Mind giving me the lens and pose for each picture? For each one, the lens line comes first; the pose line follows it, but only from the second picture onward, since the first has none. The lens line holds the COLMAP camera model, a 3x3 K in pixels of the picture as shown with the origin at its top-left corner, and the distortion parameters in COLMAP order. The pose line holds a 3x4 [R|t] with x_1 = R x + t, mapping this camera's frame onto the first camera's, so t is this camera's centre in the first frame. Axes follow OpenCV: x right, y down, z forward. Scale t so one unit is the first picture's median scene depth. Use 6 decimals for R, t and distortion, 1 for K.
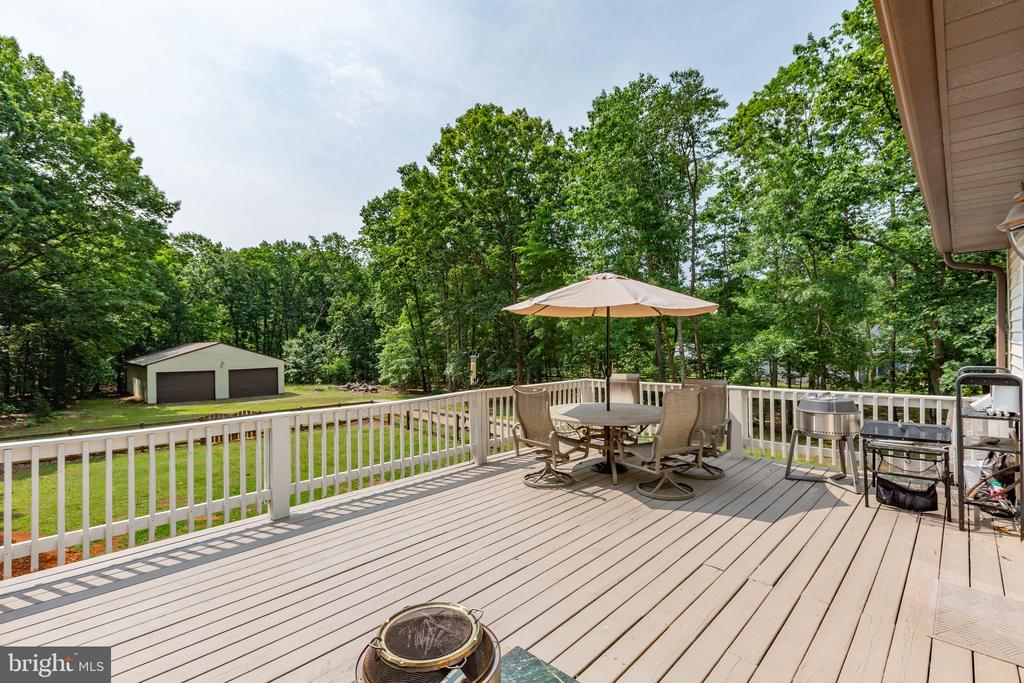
lens RADIAL K [[462.6, 0, 529.5], [0, 462.6, 344.1], [0, 0, 1]] dist [-0.005892, -0.000023]
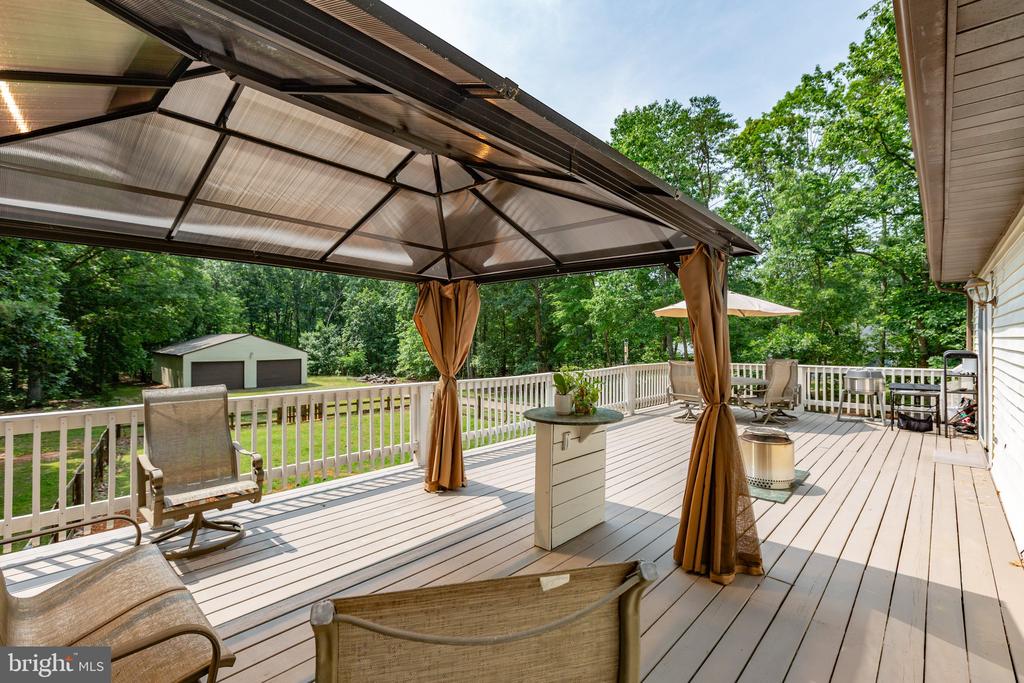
lens RADIAL K [[465.7, 0, 525.0], [0, 465.7, 343.5], [0, 0, 1]] dist [0.020157, -0.000216]
pose [[0.999451, 0.011355, 0.031122, -0.124788], [-0.011567, 0.999911, 0.006629, 0.004712], [-0.031044, -0.006985, 0.999494, -0.129646]]
